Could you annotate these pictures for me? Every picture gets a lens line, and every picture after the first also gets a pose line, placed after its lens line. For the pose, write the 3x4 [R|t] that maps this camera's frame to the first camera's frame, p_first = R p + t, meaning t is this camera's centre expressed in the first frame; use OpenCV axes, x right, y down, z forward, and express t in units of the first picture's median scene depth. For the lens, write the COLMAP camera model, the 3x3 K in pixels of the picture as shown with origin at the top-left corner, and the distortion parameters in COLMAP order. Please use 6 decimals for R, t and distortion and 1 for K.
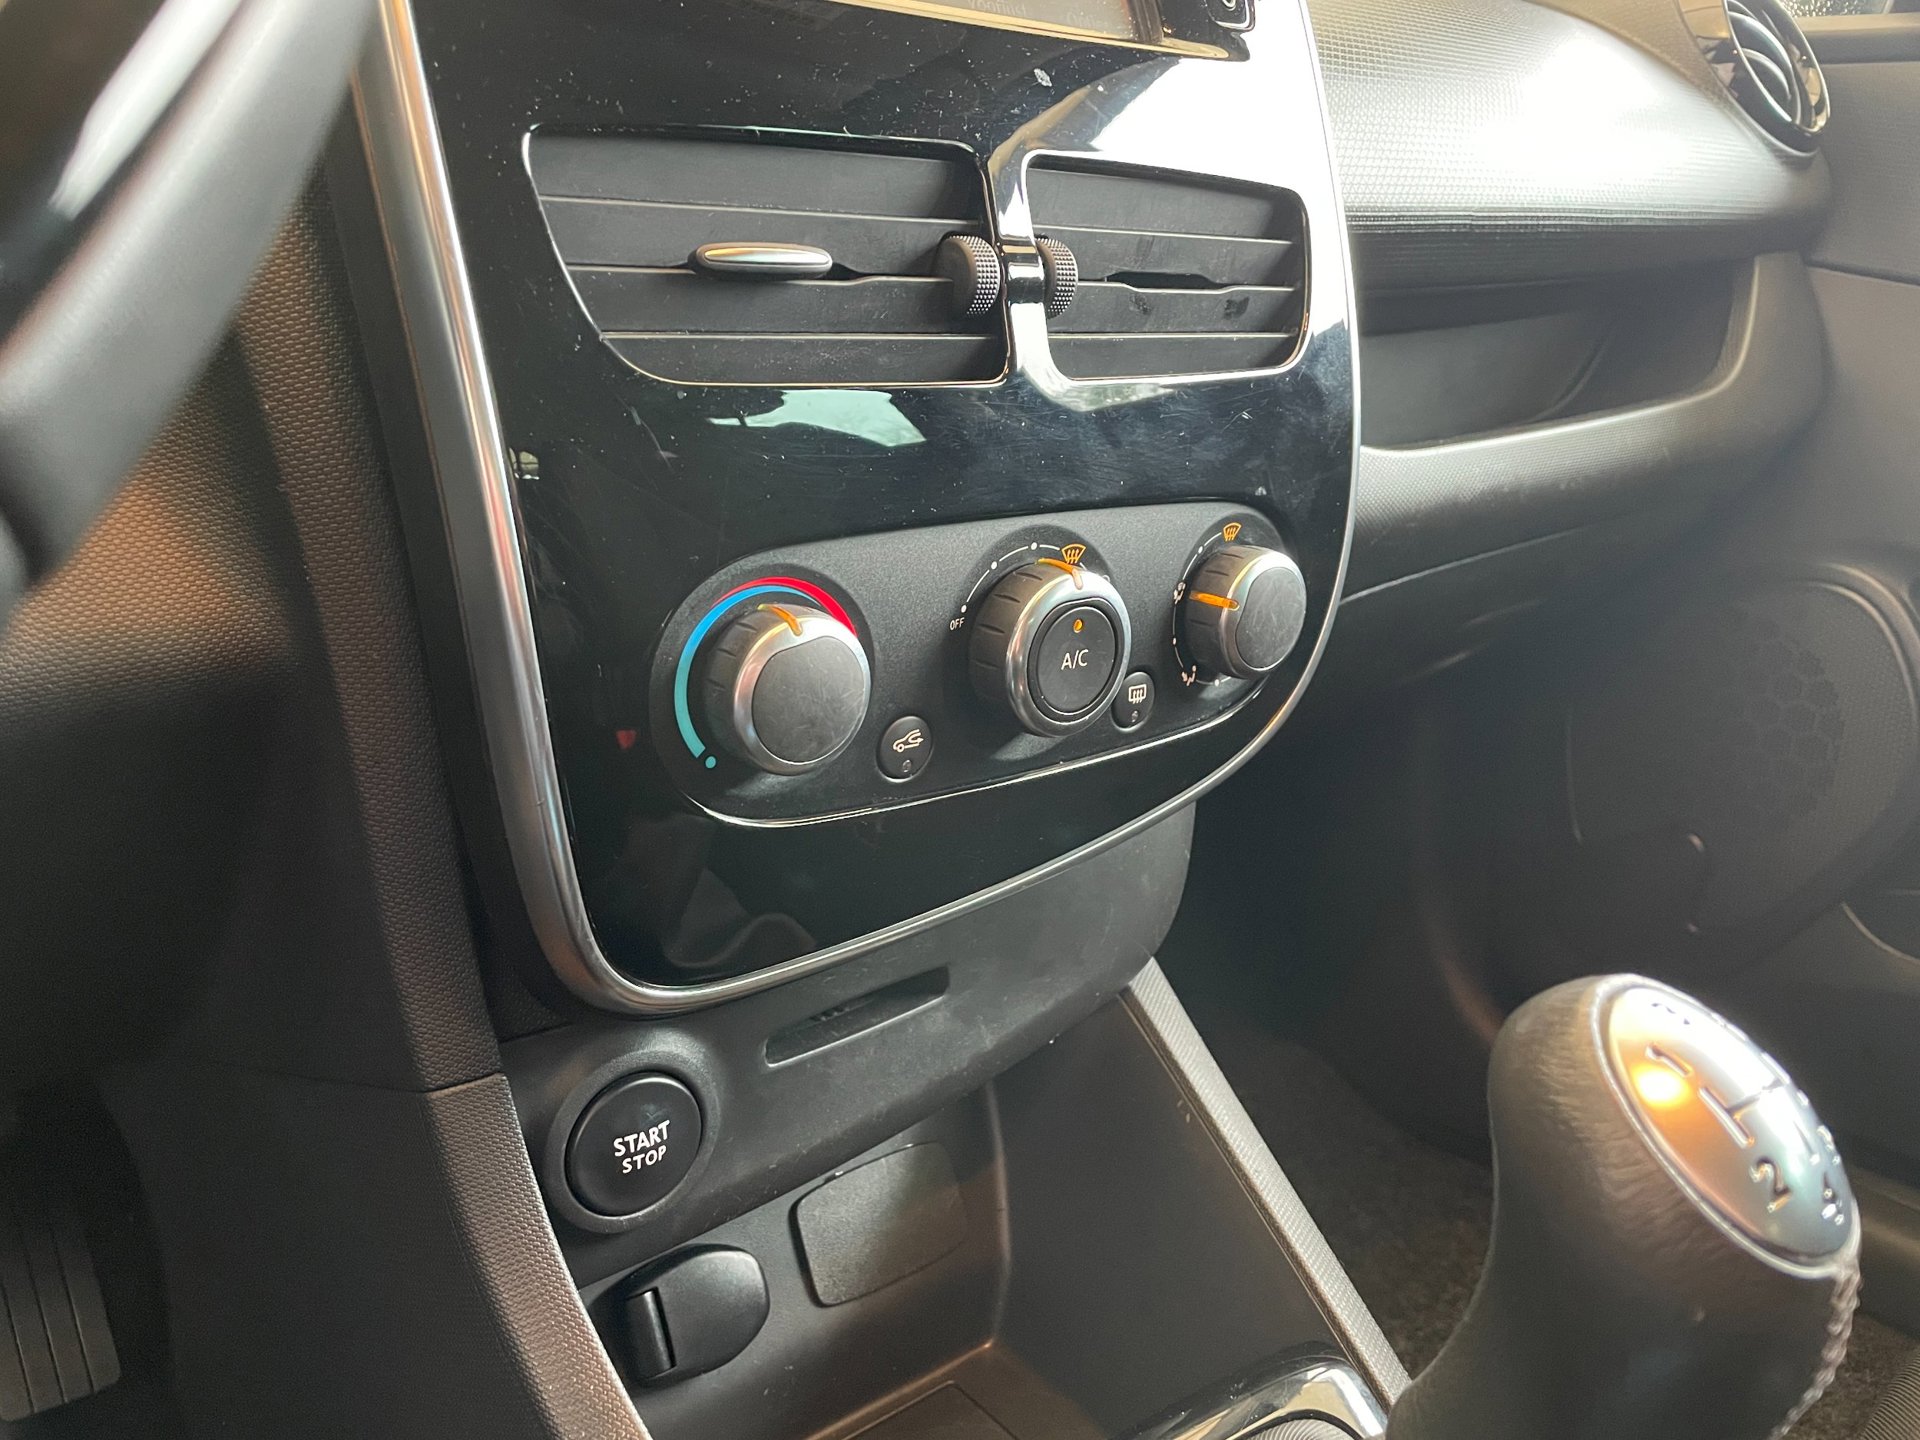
lens RADIAL K [[1486.5, 0, 942.5], [0, 1486.5, 735.3], [0, 0, 1]] dist [0.053608, -0.077089]
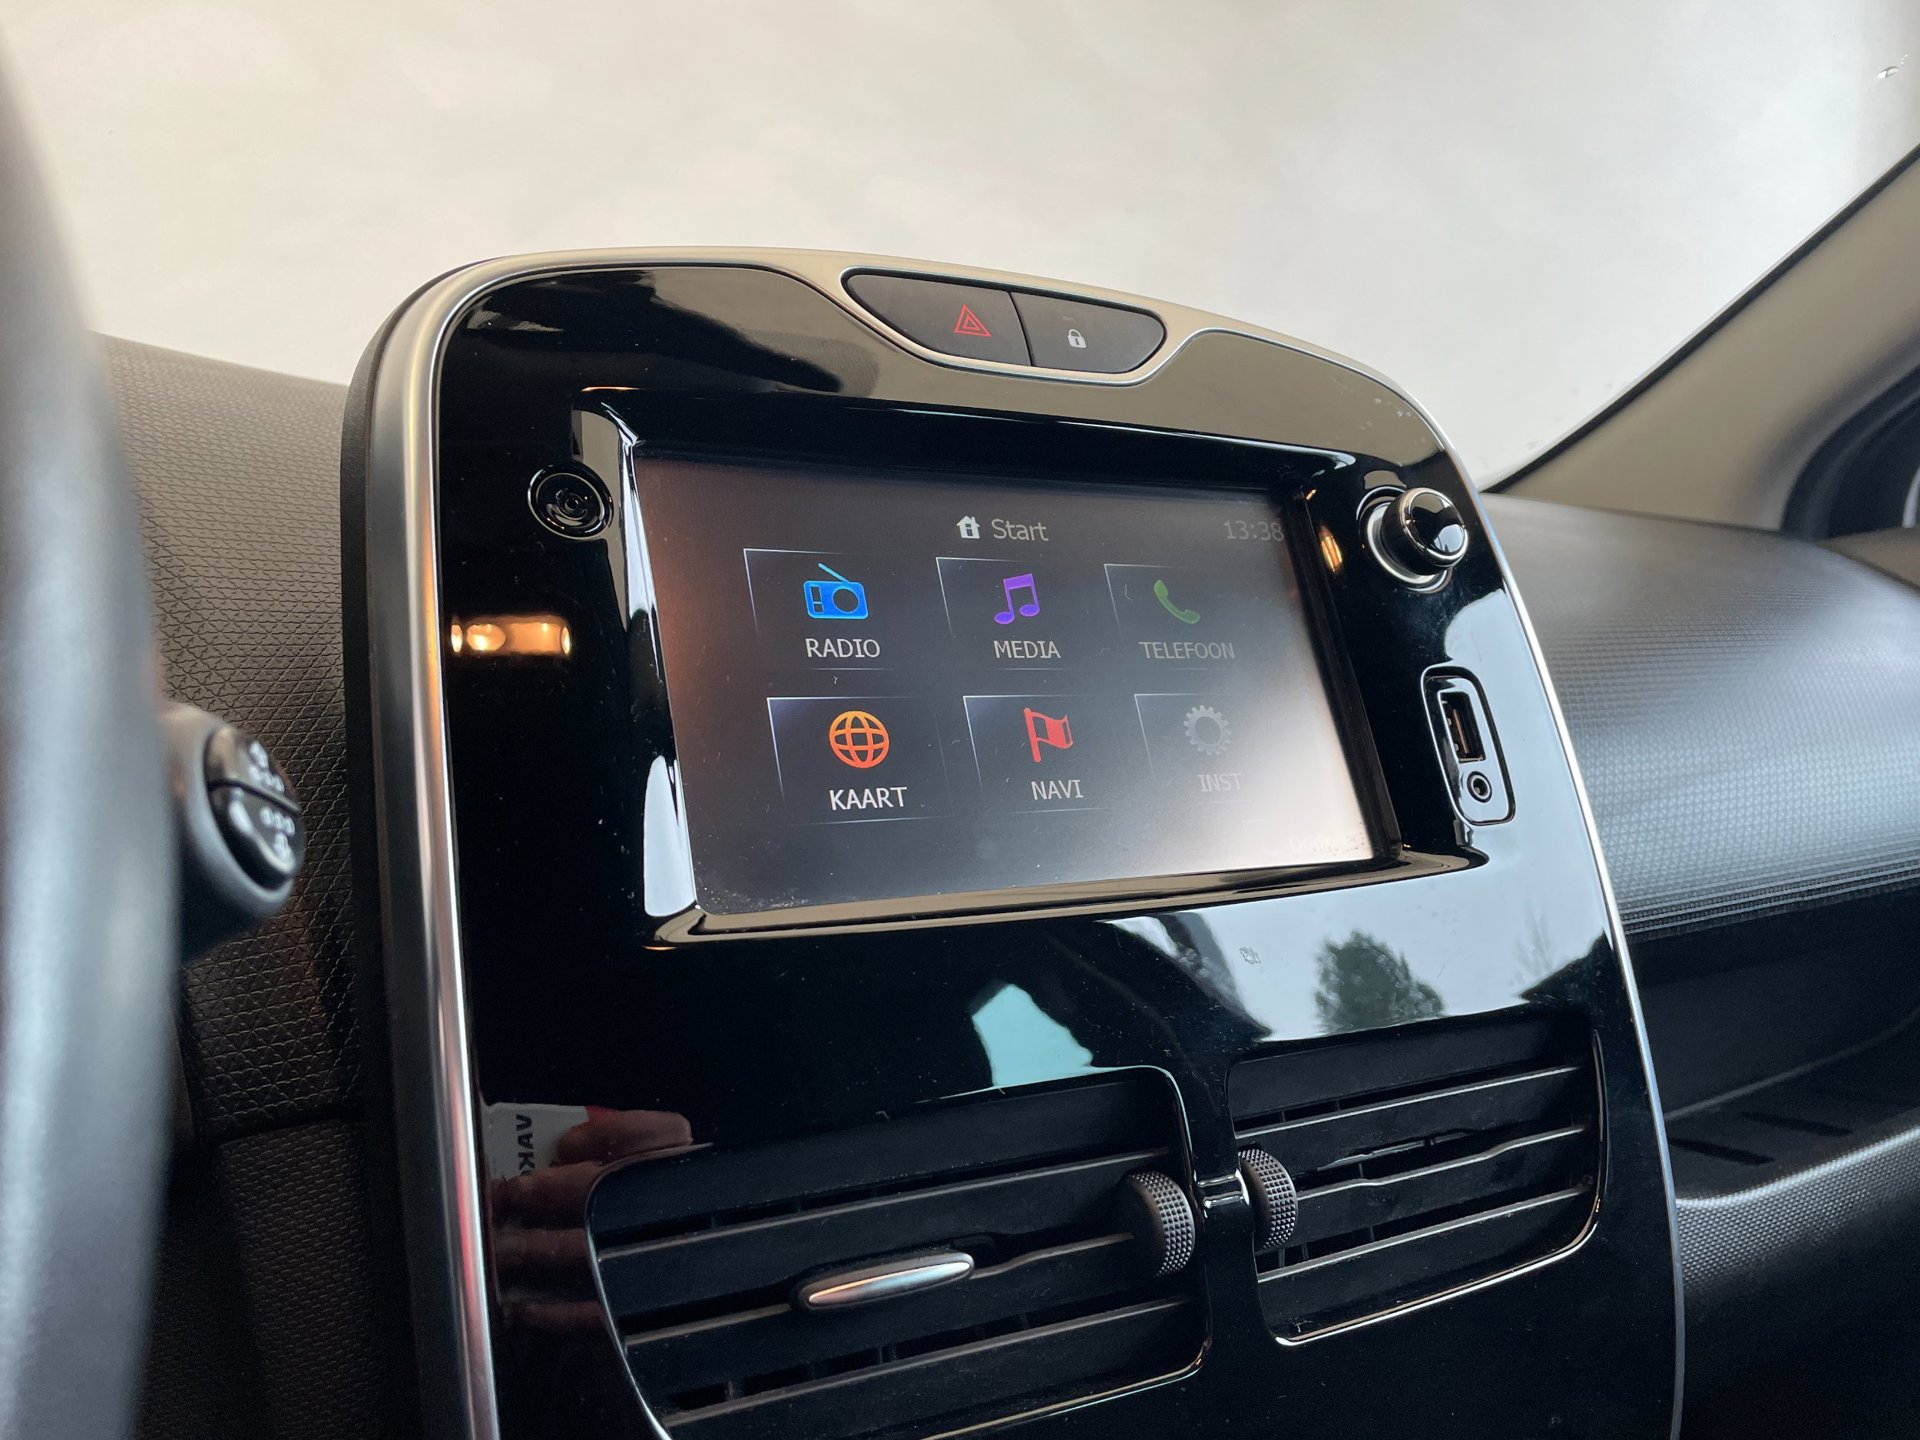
lens RADIAL K [[1486.5, 0, 947.4], [0, 1486.5, 711.9], [0, 0, 1]] dist [0.053608, -0.077089]
pose [[0.985718, 0.003012, -0.168376, 0.034926], [-0.042607, 0.971771, -0.232049, -0.323459], [0.162924, 0.235909, 0.958020, 0.126357]]
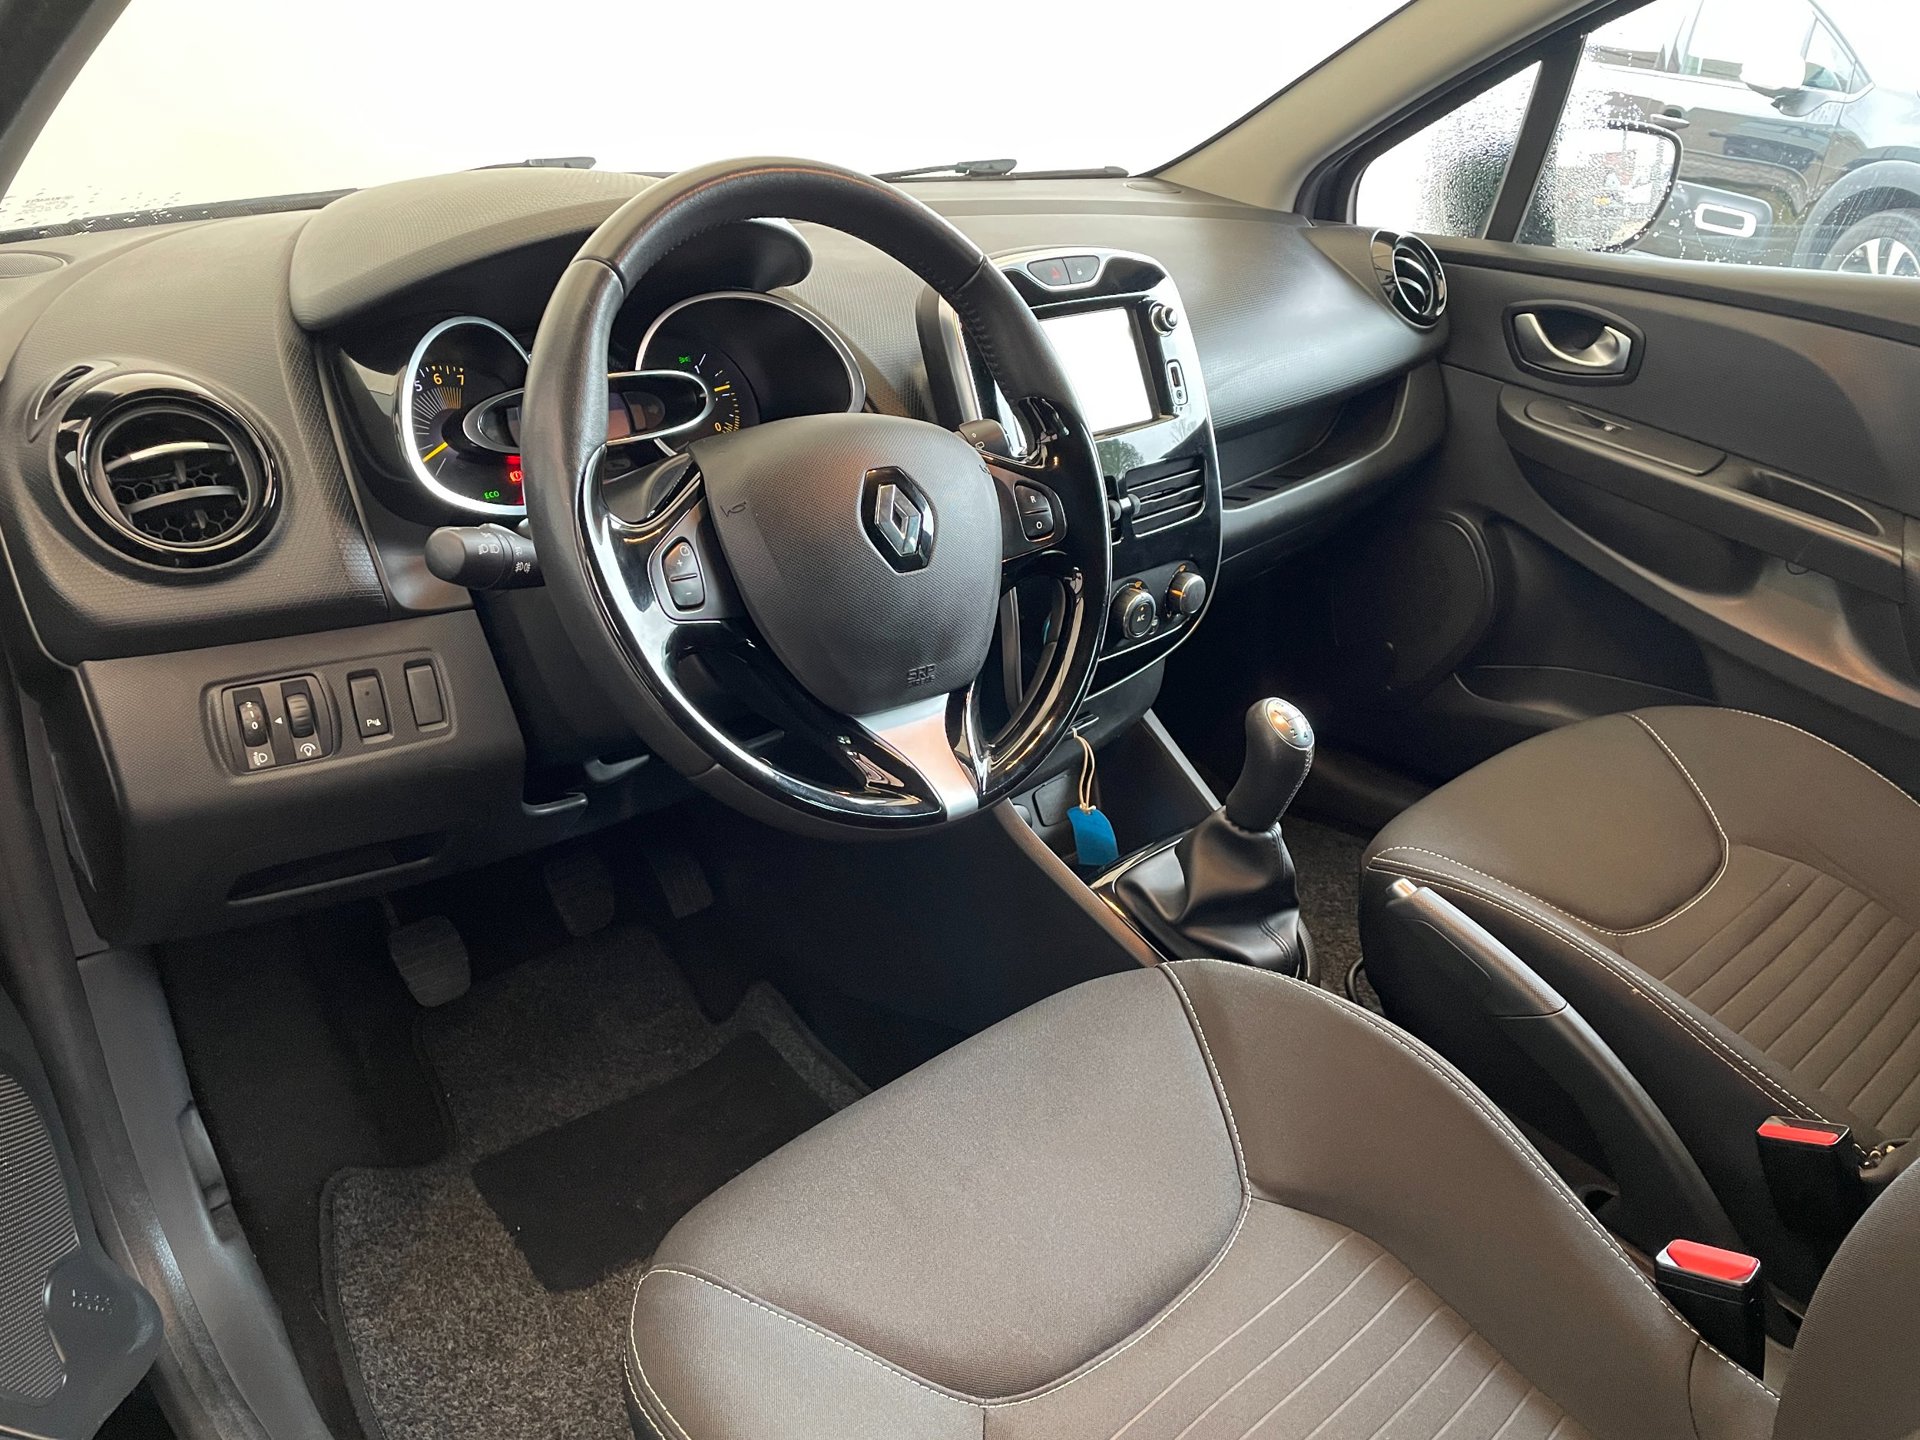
lens RADIAL K [[1486.5, 0, 962.8], [0, 1486.5, 734.3], [0, 0, 1]] dist [0.053608, -0.077089]
pose [[0.995315, -0.041449, 0.087347, -0.552028], [0.029001, 0.989833, 0.139246, -0.241090], [-0.092231, -0.136060, 0.986398, -2.088957]]
